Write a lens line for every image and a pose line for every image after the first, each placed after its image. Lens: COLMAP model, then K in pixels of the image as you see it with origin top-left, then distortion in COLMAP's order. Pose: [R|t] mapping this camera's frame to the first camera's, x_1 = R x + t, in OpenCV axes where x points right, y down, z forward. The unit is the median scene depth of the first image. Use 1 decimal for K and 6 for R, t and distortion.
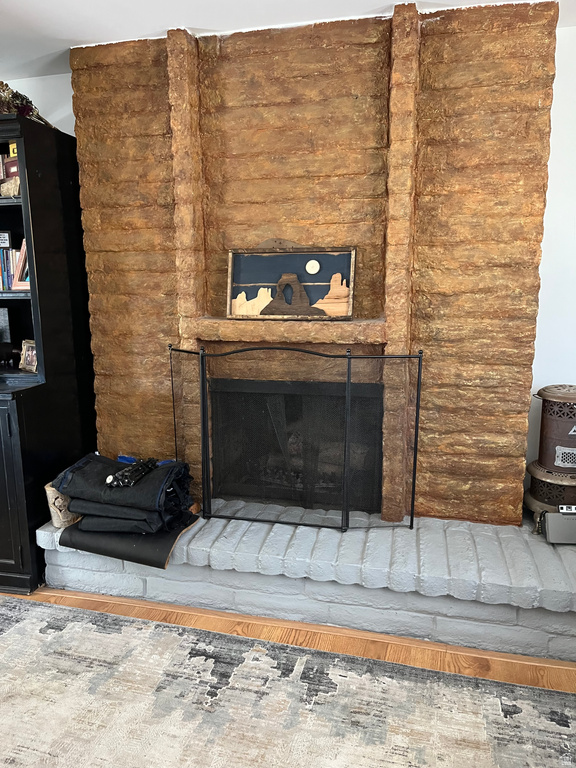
lens RADIAL K [[583.8, 0, 289.6], [0, 583.8, 382.1], [0, 0, 1]] dist [0.069448, -0.079613]
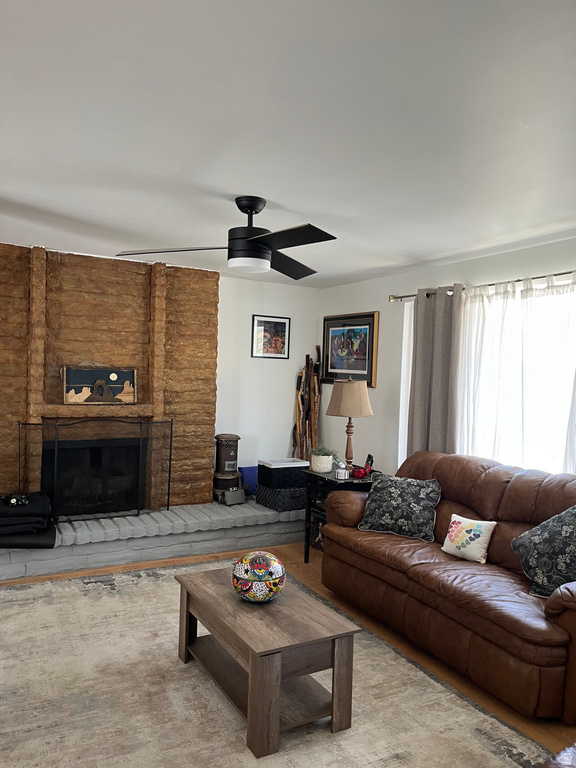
lens RADIAL K [[583.8, 0, 283.3], [0, 583.8, 387.7], [0, 0, 1]] dist [0.069448, -0.079613]
pose [[0.731665, 0.013328, 0.681534, -0.841994], [0.089885, 0.989192, -0.115841, 0.105188], [-0.675712, 0.146016, 0.722560, -0.724729]]
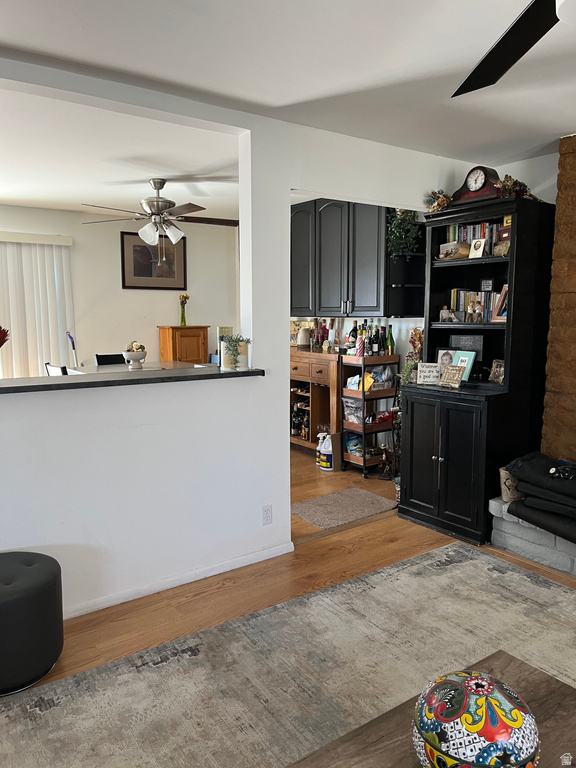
lens RADIAL K [[583.8, 0, 284.0], [0, 583.8, 385.5], [0, 0, 1]] dist [0.069448, -0.079613]
pose [[0.757158, 0.092745, -0.646614, 0.062375], [-0.119093, 0.992879, 0.002958, 0.044137], [0.642284, 0.074767, 0.762811, -0.352325]]
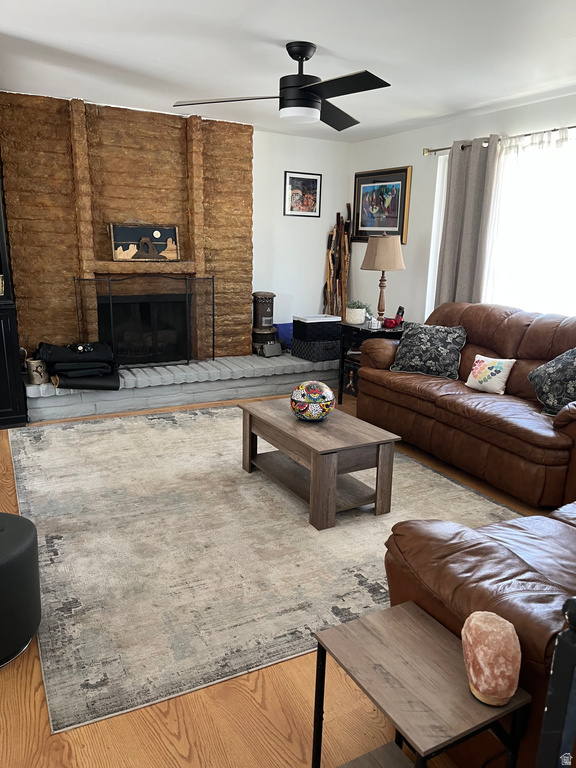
lens RADIAL K [[583.8, 0, 295.6], [0, 583.8, 386.6], [0, 0, 1]] dist [0.069448, -0.079613]
pose [[0.730933, -0.138809, 0.668184, -1.006546], [0.097647, 0.990294, 0.098907, 0.159807], [-0.675427, -0.007049, 0.737393, -0.774168]]
